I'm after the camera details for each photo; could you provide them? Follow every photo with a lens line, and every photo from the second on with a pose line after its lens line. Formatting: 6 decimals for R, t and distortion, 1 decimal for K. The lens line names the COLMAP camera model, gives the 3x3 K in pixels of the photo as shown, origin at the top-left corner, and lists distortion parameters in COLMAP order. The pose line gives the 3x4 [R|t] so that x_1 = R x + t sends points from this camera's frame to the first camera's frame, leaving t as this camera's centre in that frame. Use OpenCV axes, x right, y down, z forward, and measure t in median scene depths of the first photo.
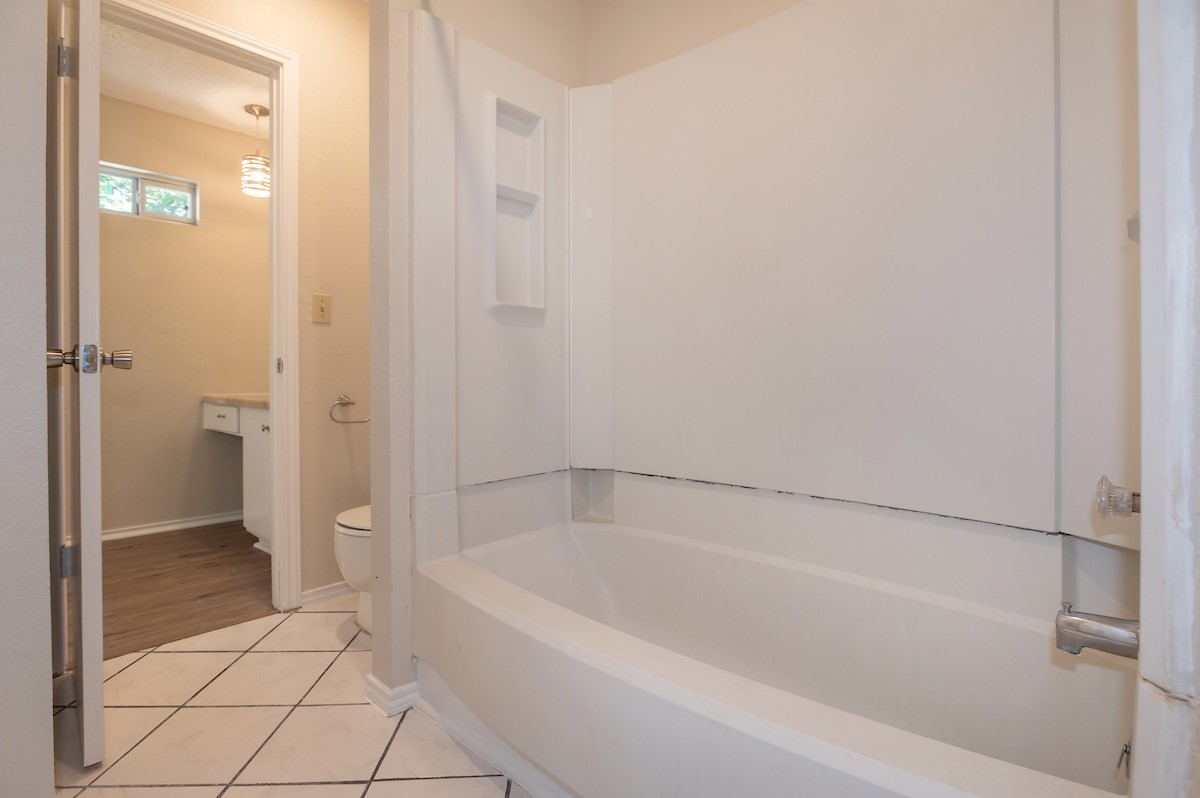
lens RADIAL K [[591.1, 0, 597.4], [0, 591.1, 376.6], [0, 0, 1]] dist [-0.012215, -0.000854]
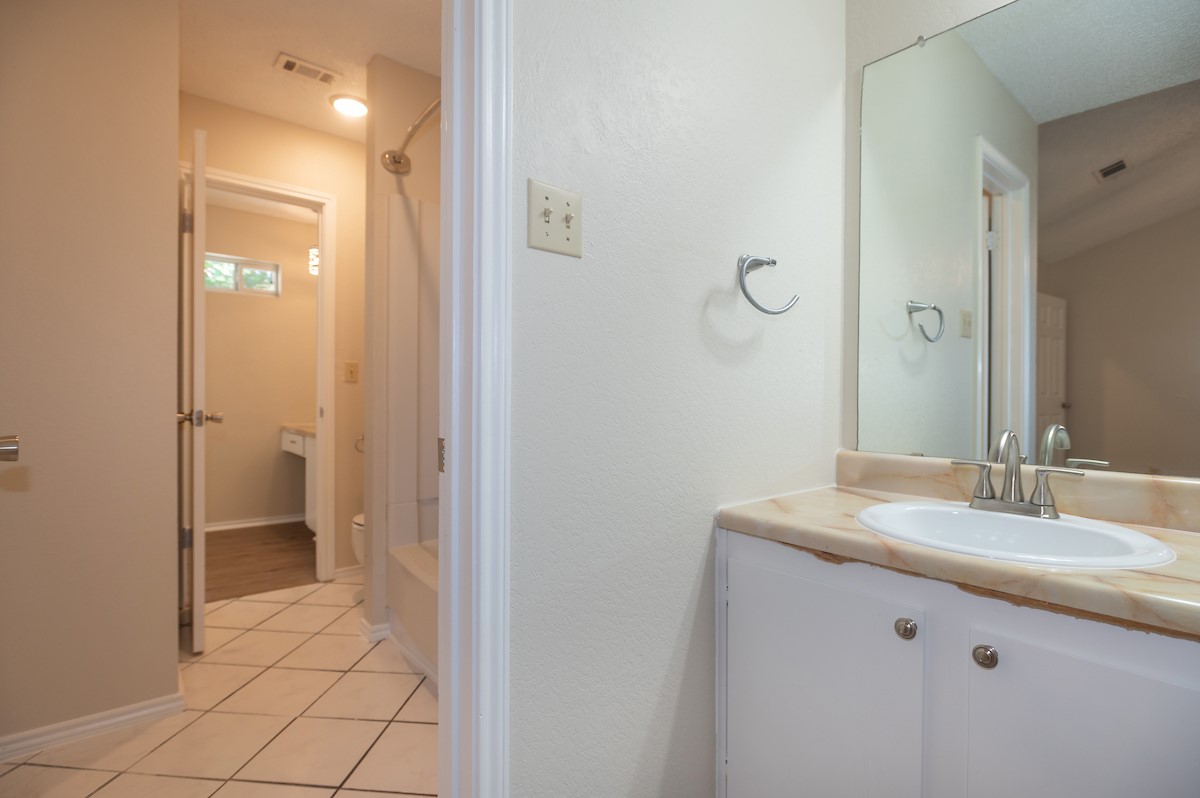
lens RADIAL K [[587.7, 0, 600.0], [0, 587.7, 399.0], [0, 0, 1]] dist [-0.012213, -0.000025]
pose [[0.992218, 0.013284, -0.123800, 0.398479], [-0.012618, 0.999901, 0.006169, -0.086321], [0.123870, -0.004559, 0.992288, -0.433410]]
